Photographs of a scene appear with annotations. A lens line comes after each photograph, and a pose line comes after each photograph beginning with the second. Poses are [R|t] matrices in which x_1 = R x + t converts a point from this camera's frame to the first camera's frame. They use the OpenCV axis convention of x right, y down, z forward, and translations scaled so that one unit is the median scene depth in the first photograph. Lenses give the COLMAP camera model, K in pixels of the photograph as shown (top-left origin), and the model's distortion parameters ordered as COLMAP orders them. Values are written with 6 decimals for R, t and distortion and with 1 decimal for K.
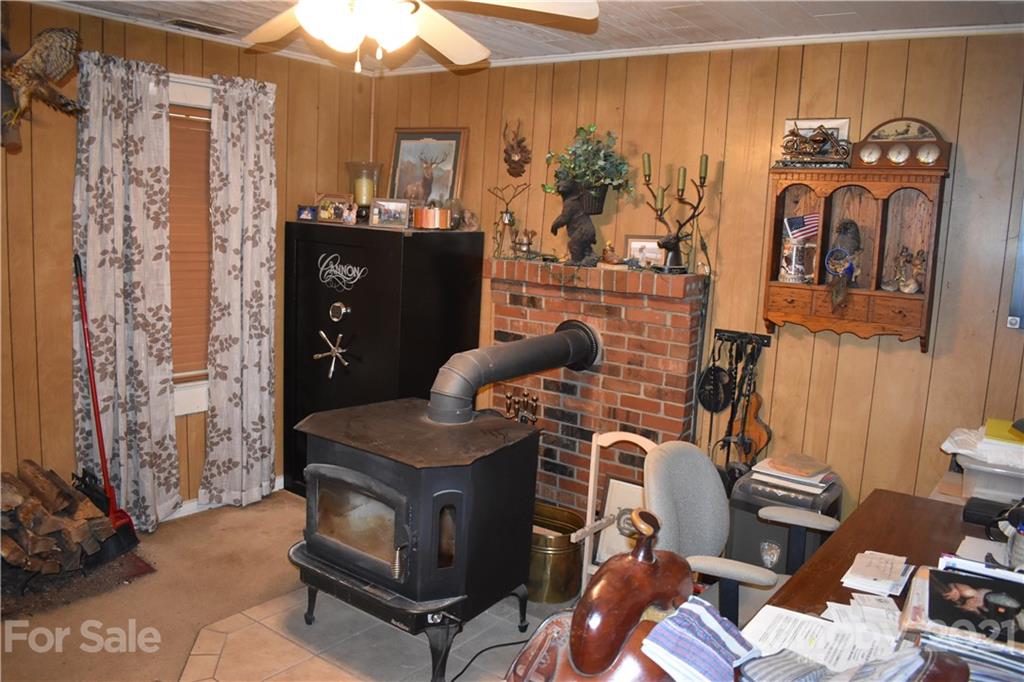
lens RADIAL K [[801.1, 0, 513.4], [0, 801.1, 335.7], [0, 0, 1]] dist [-0.093067, 0.022715]
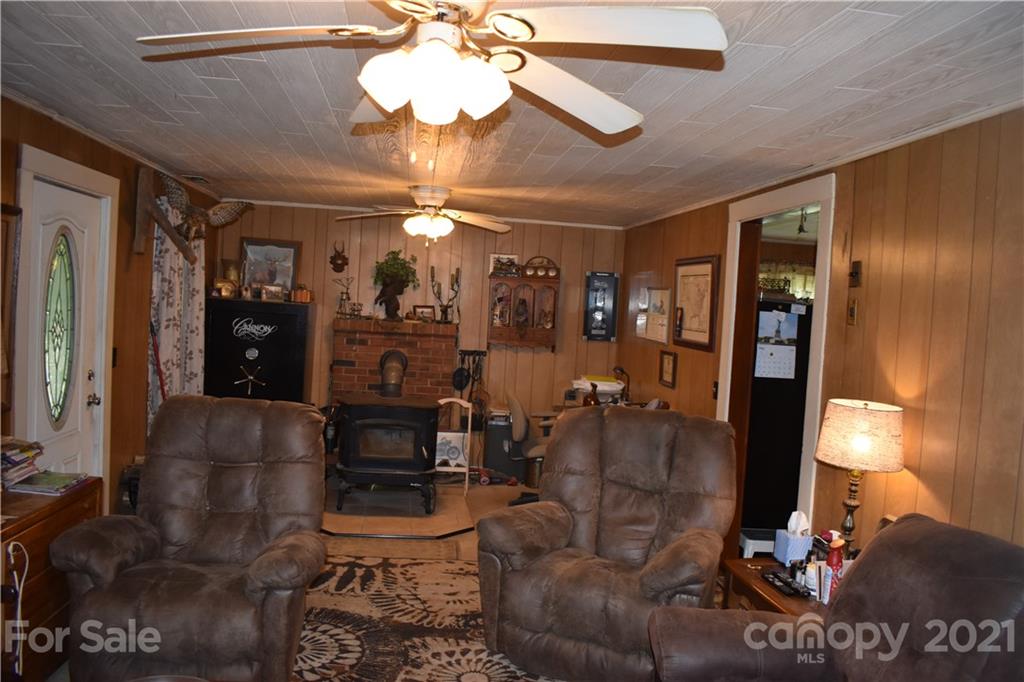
lens RADIAL K [[801.1, 0, 510.7], [0, 801.1, 342.4], [0, 0, 1]] dist [-0.093067, 0.022715]
pose [[0.728281, -0.043328, 0.683907, -1.081257], [0.080609, 0.996487, -0.022708, 0.030365], [-0.680521, 0.071667, 0.729215, -0.620040]]
